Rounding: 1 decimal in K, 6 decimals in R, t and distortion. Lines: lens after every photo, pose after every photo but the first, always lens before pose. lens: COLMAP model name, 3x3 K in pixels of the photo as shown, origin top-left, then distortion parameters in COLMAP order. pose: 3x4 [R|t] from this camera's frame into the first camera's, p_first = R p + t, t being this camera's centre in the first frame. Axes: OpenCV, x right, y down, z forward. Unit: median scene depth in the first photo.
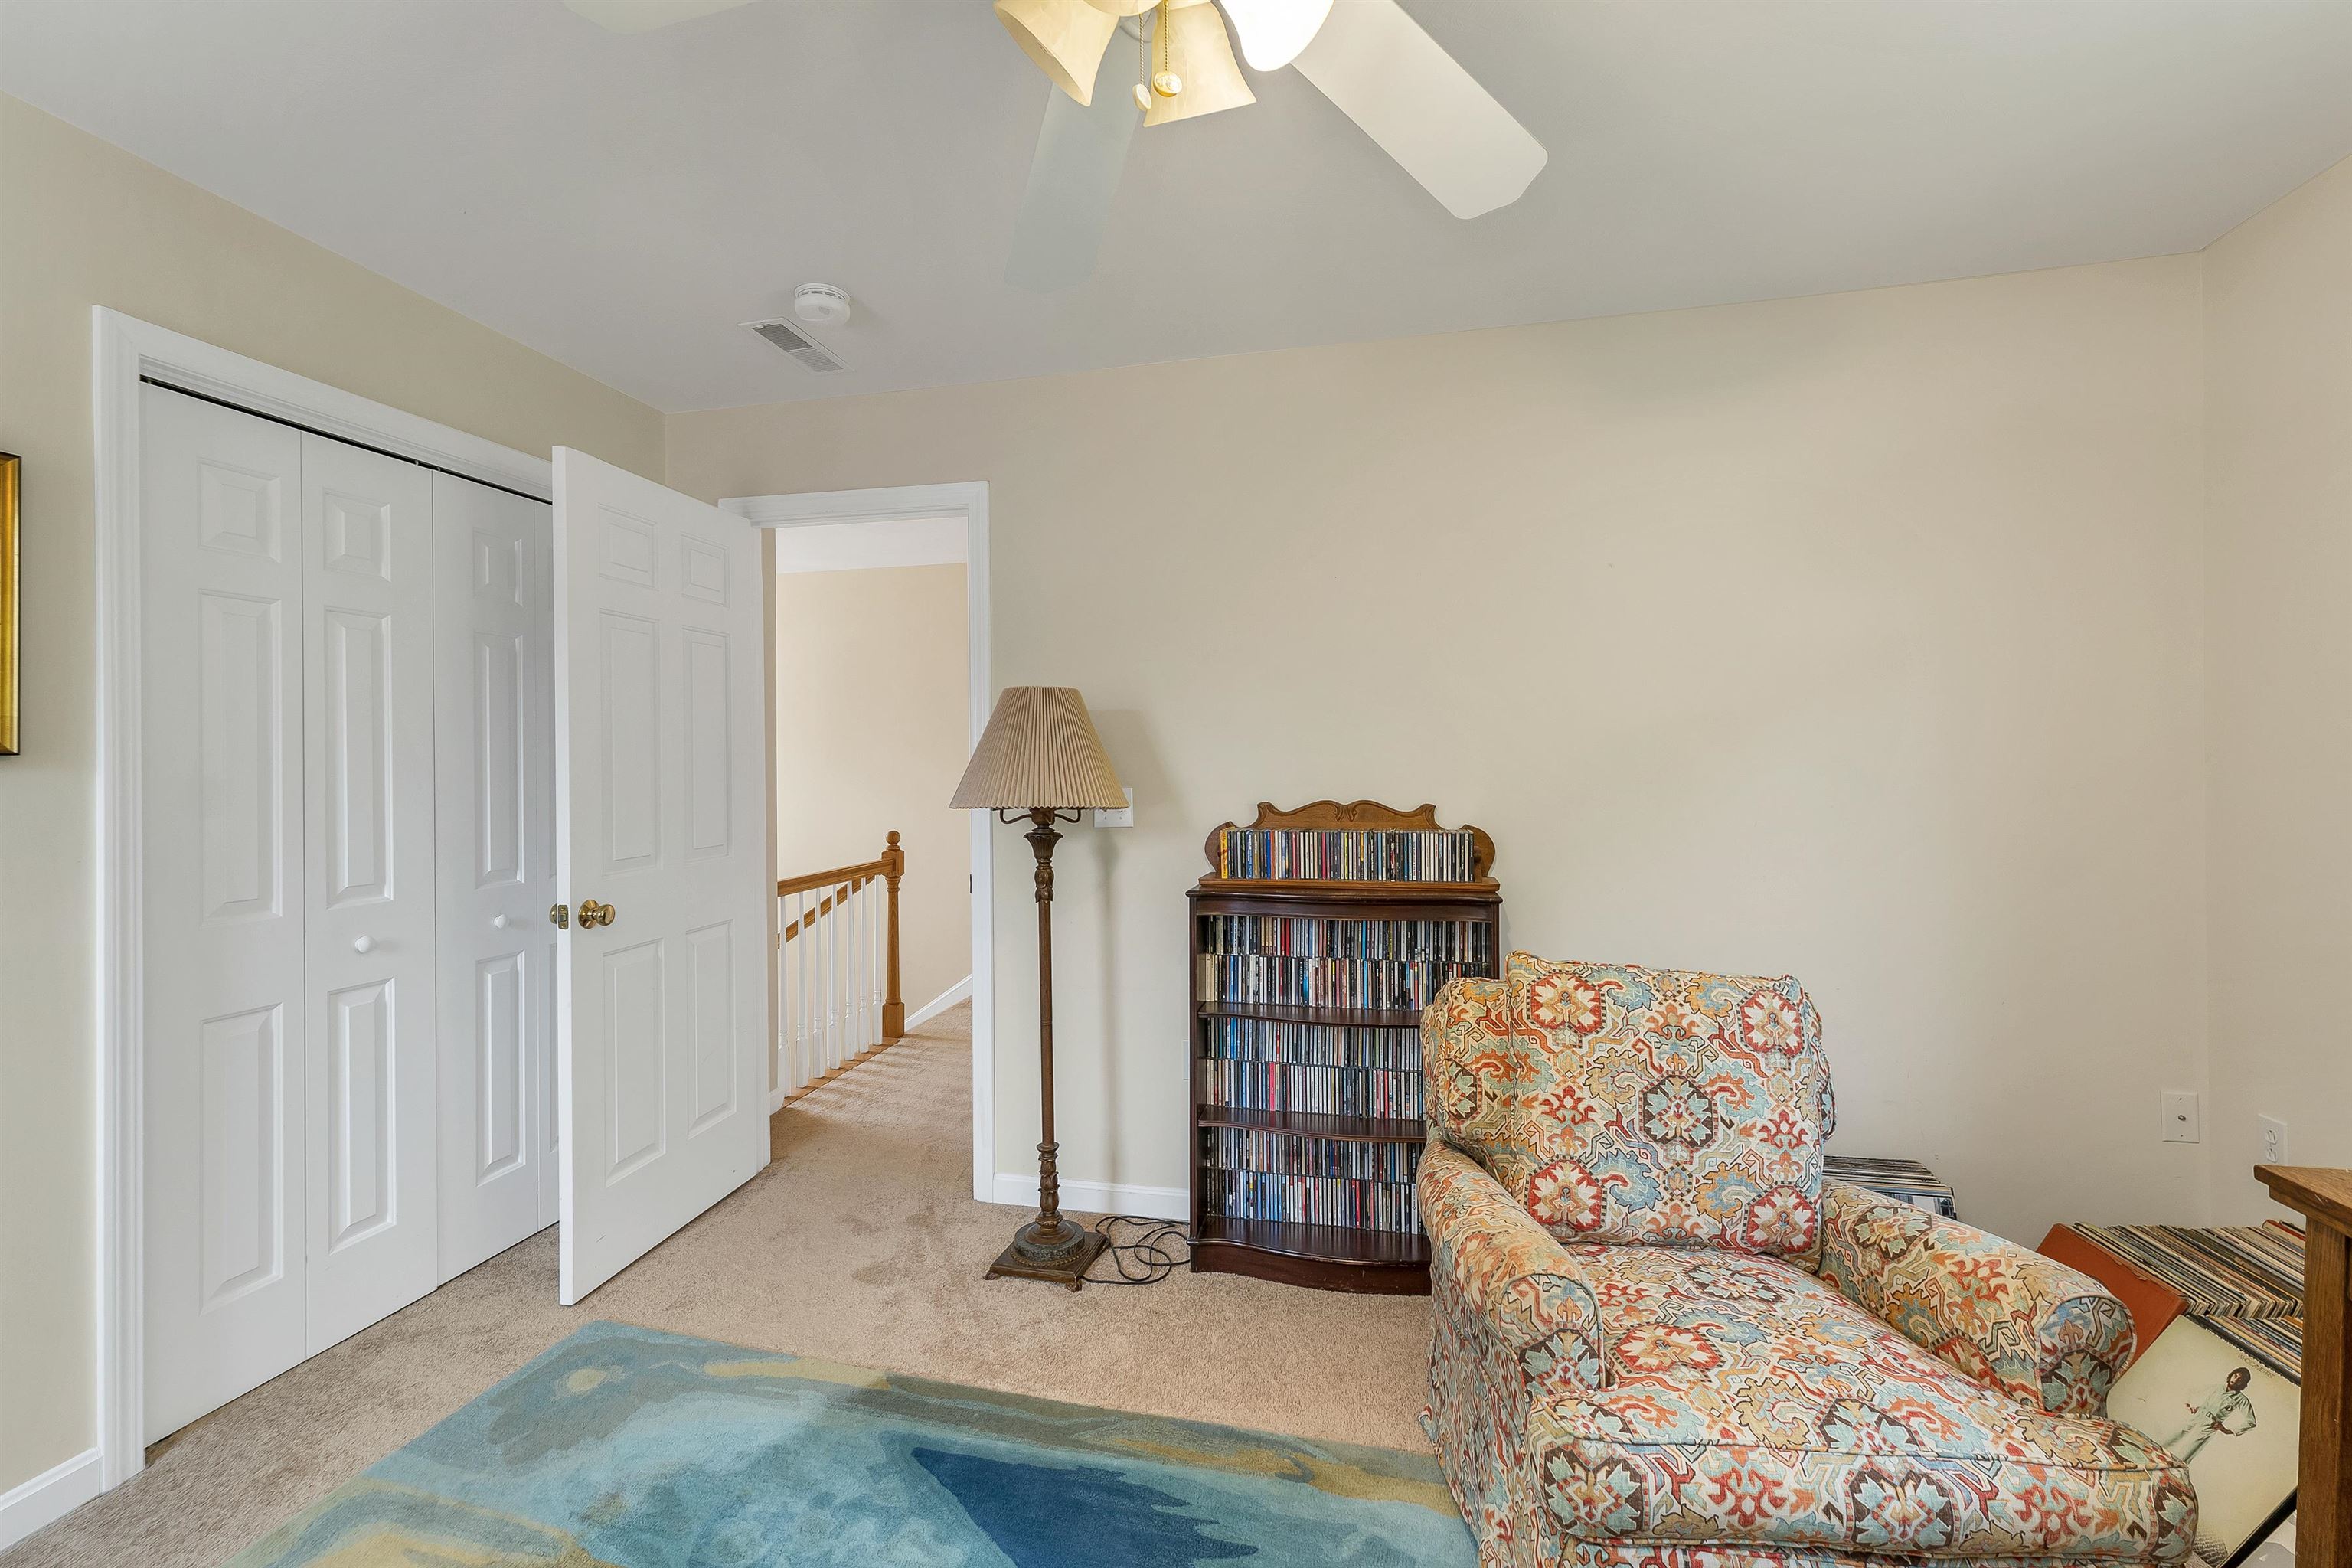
lens RADIAL K [[1004.0, 0, 1170.3], [0, 1004.0, 759.7], [0, 0, 1]] dist [0.003057, 0.000281]
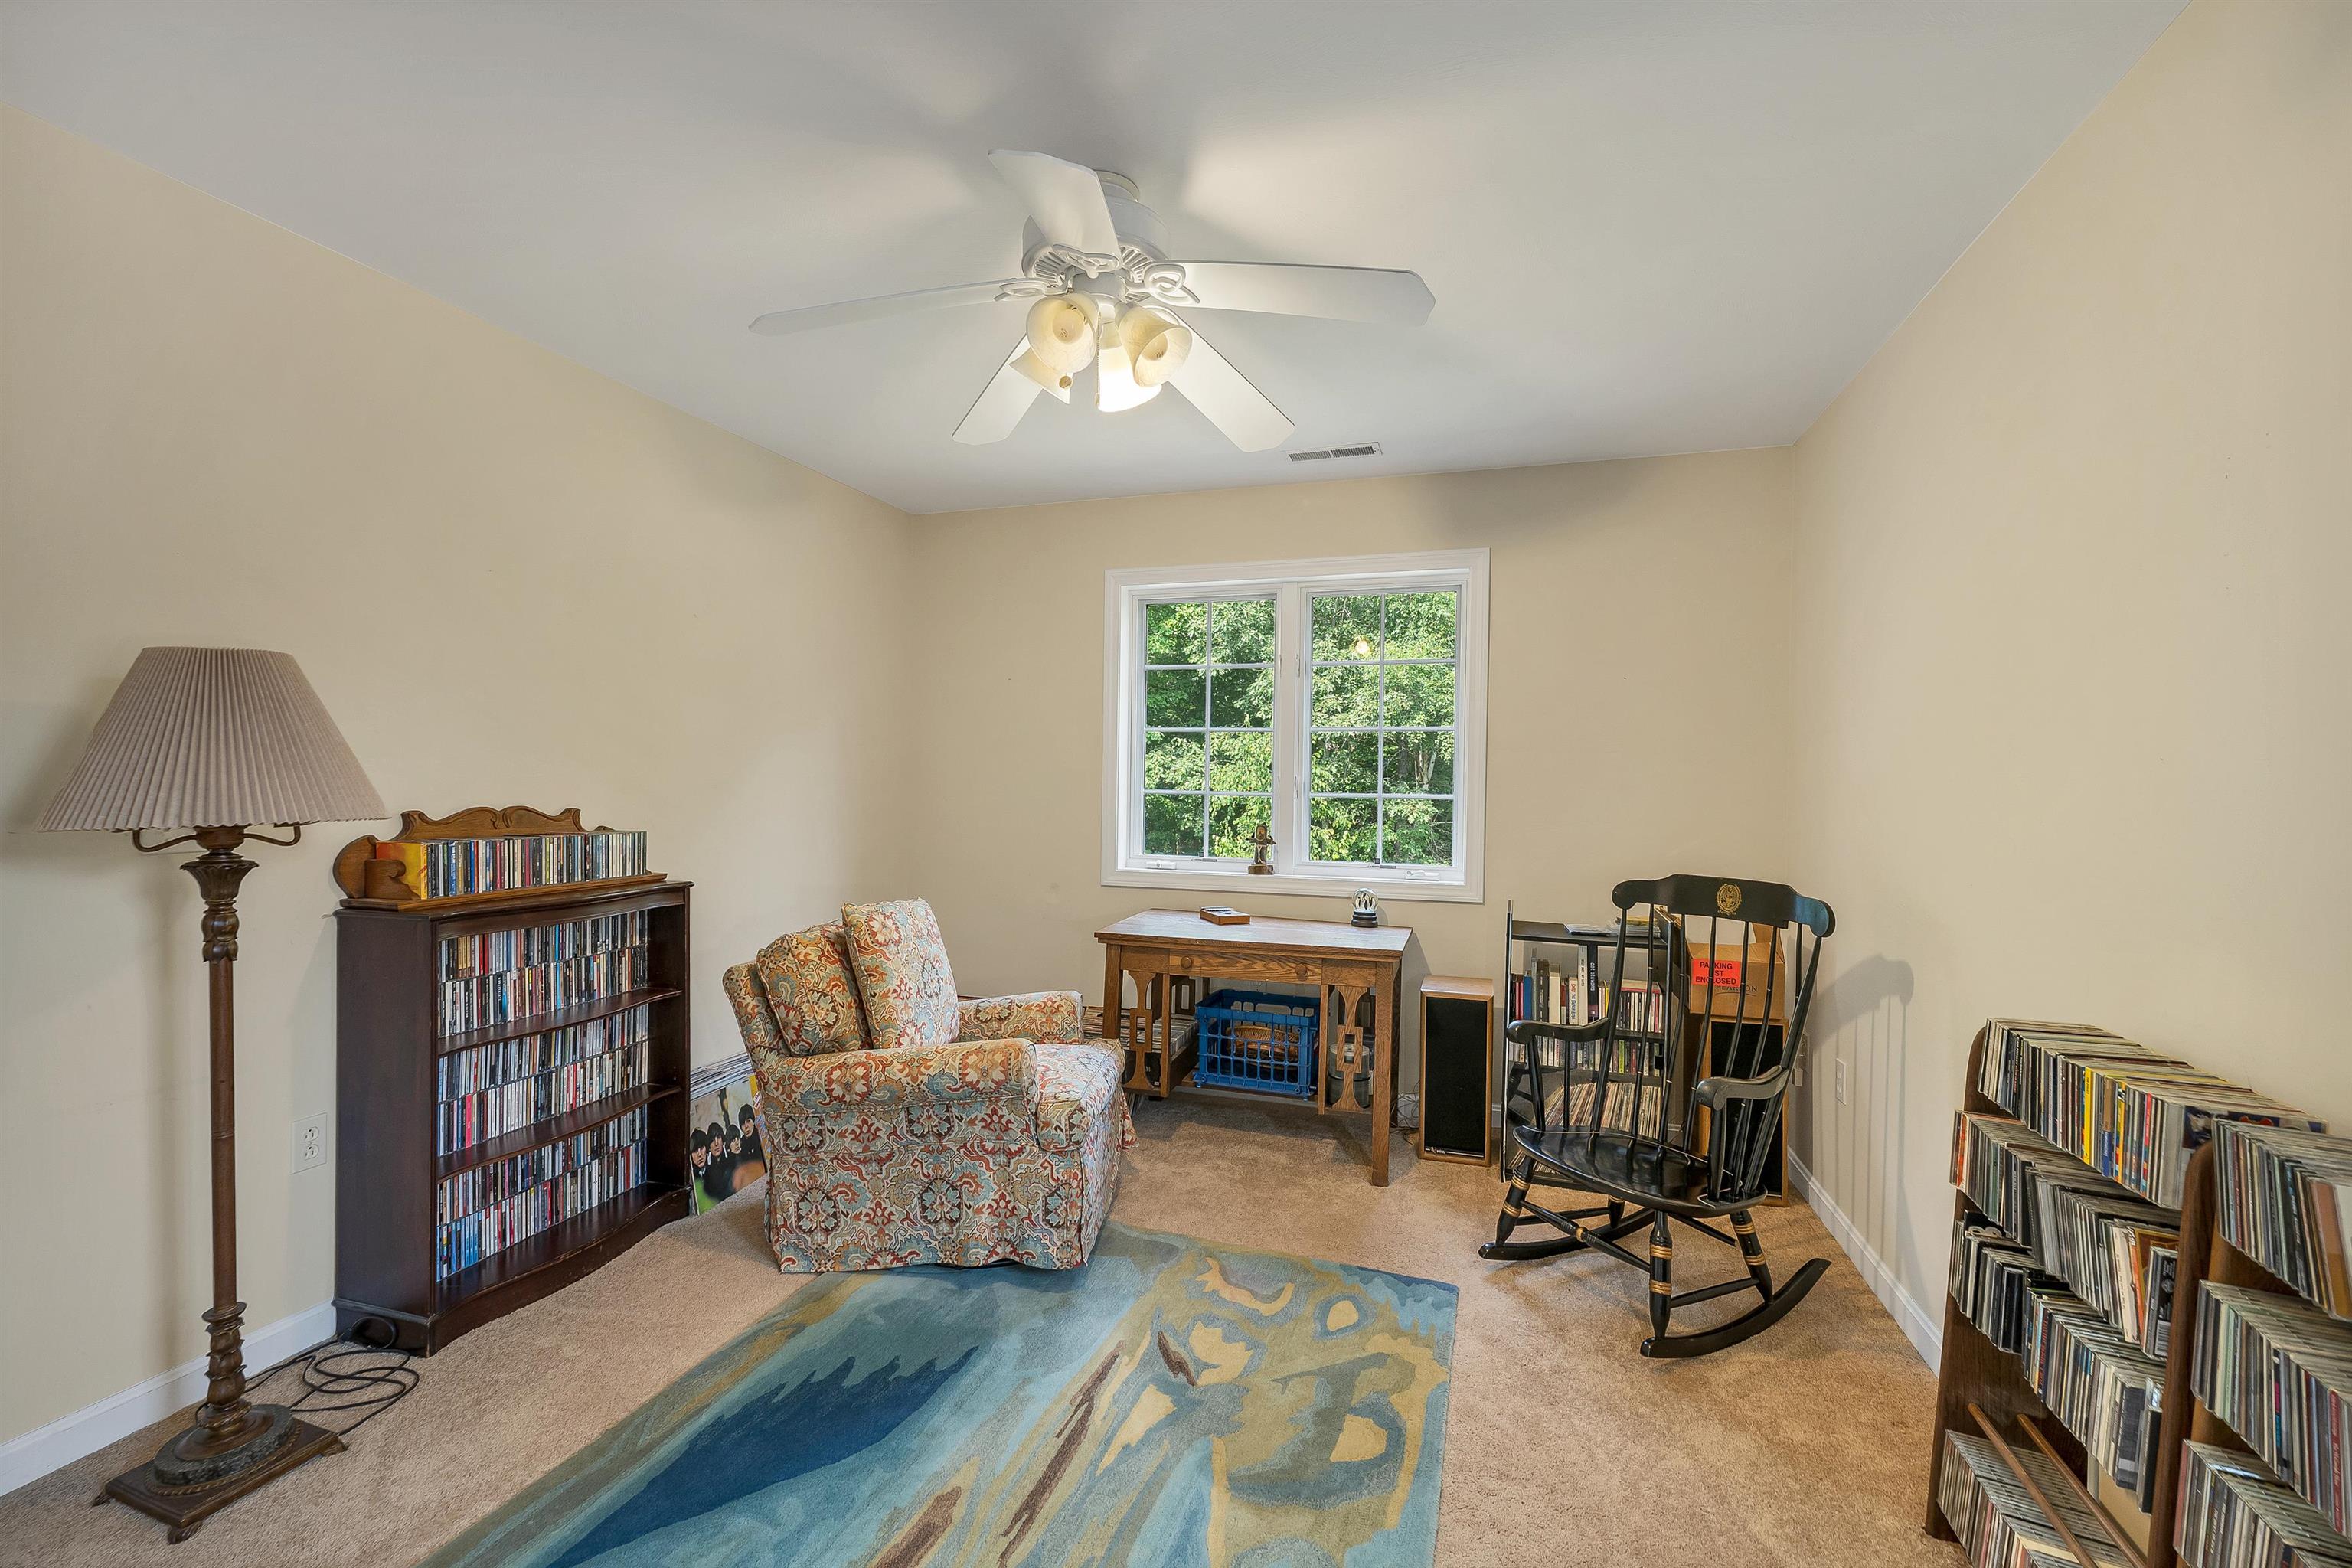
lens RADIAL K [[974.9, 0, 1165.7], [0, 974.9, 776.9], [0, 0, 1]] dist [0.003128, 0.000544]
pose [[0.104651, 0.008906, 0.994469, -0.724928], [-0.018842, 0.999798, -0.006971, 0.007052], [-0.994331, -0.018008, 0.104797, 0.284440]]
